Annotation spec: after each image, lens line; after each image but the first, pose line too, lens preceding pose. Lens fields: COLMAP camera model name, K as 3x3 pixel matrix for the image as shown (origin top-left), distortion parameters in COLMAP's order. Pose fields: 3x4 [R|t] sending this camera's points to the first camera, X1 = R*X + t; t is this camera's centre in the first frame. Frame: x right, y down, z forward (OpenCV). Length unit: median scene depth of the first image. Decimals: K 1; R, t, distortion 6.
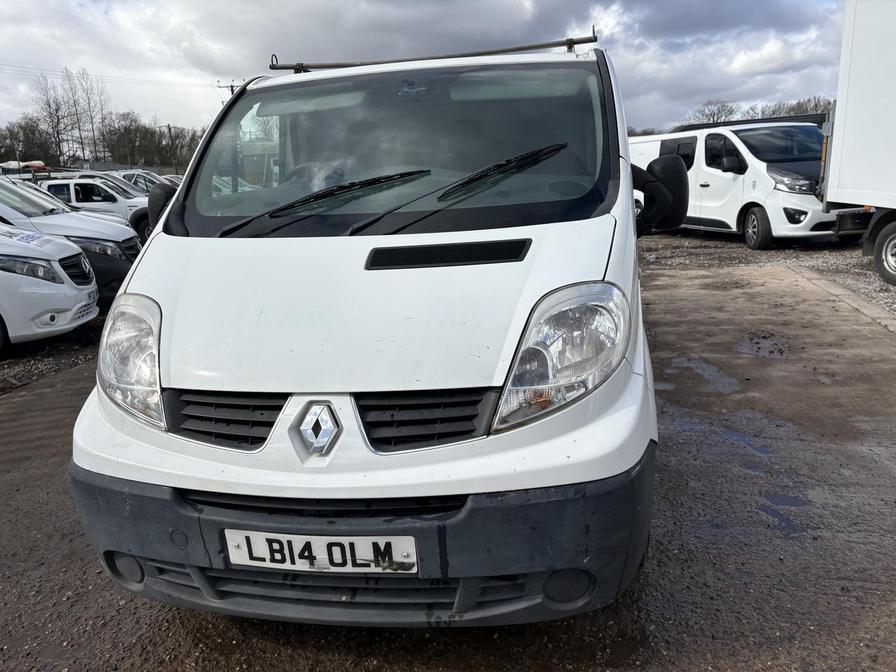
lens RADIAL K [[675.8, 0, 447.6], [0, 675.8, 335.1], [0, 0, 1]] dist [0.046254, -0.044403]
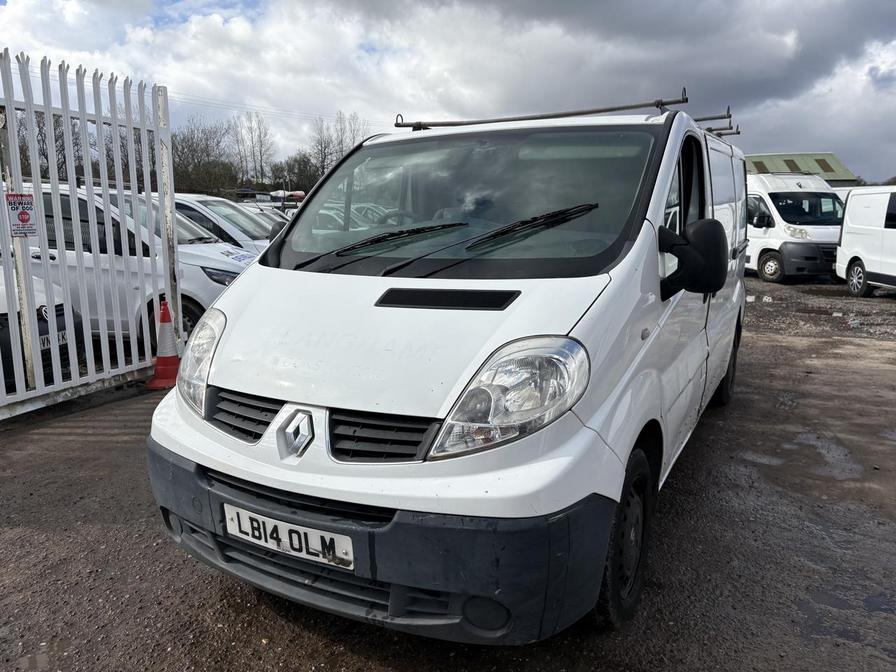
lens RADIAL K [[675.8, 0, 447.6], [0, 675.8, 335.1], [0, 0, 1]] dist [0.046254, -0.044403]
pose [[0.943129, 0.102595, -0.316199, 0.412160], [-0.119149, 0.992314, -0.033417, -0.025249], [0.310341, 0.069191, 0.948104, -0.067998]]
